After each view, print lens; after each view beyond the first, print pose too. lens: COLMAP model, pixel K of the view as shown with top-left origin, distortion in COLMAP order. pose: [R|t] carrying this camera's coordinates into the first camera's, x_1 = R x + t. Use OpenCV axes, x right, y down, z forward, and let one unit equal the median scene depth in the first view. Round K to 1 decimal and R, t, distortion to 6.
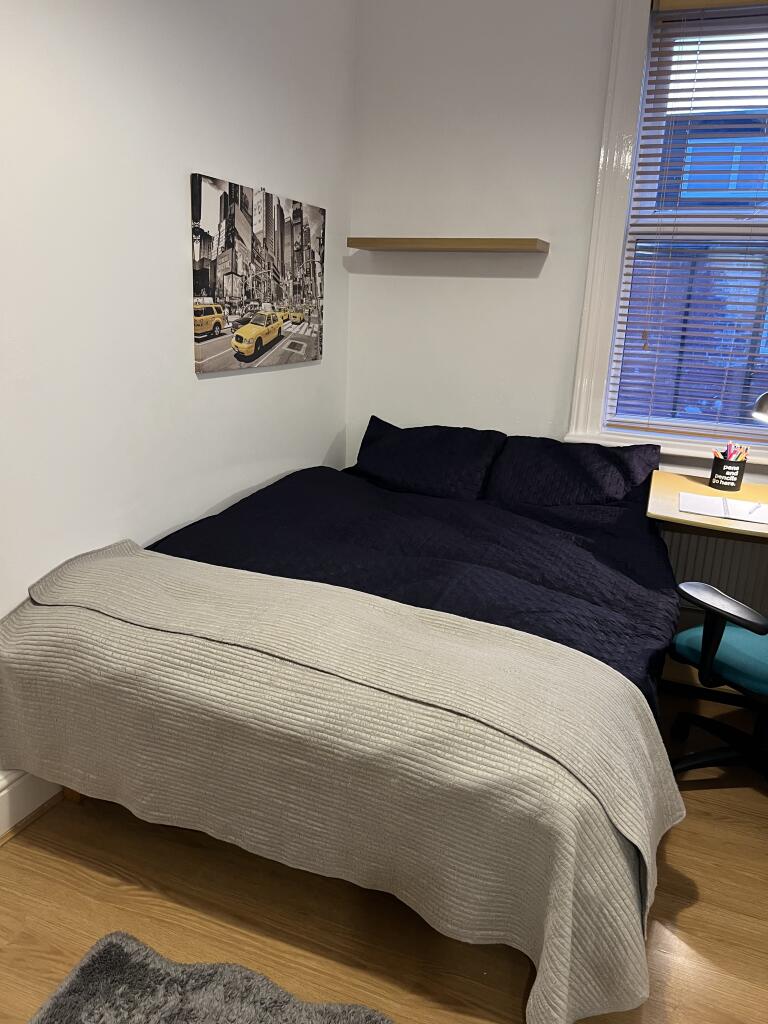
lens RADIAL K [[768.4, 0, 384.0], [0, 768.4, 512.0], [0, 0, 1]] dist [0.100310, -0.128924]
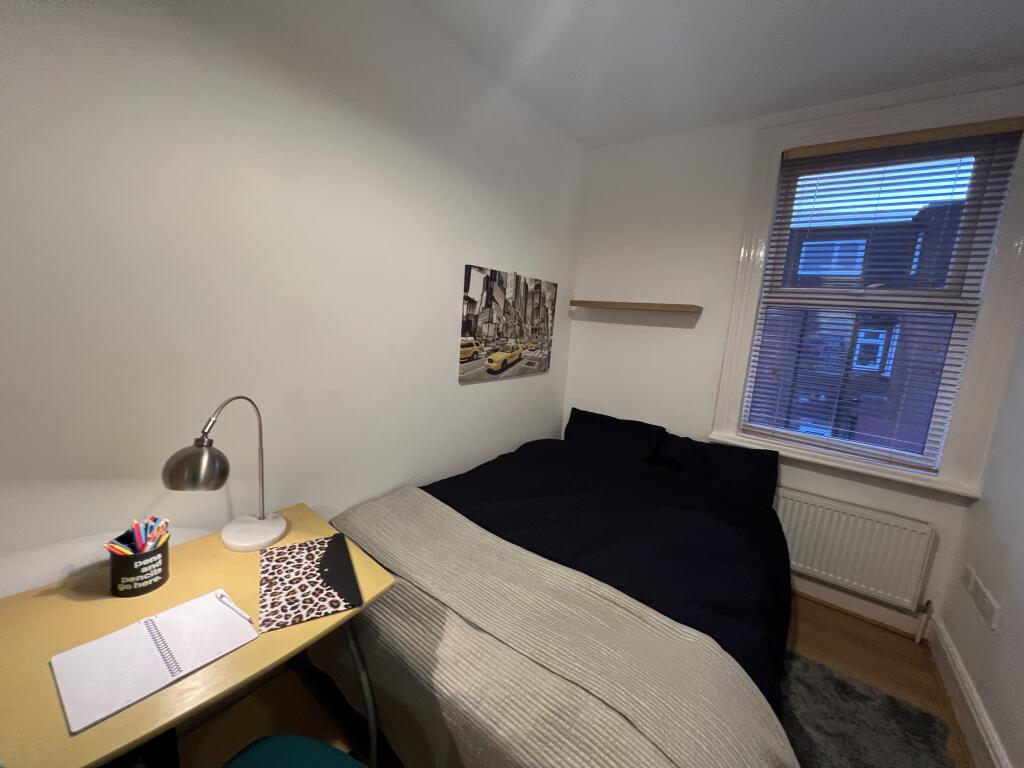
lens RADIAL K [[405.0, 0, 512.0], [0, 405.0, 384.0], [0, 0, 1]] dist [-0.001659, -0.000264]
pose [[0.967724, 0.069292, -0.242299, 0.061343], [-0.096921, 0.989841, -0.104024, -0.088921], [0.232630, 0.124151, 0.964609, 0.194434]]
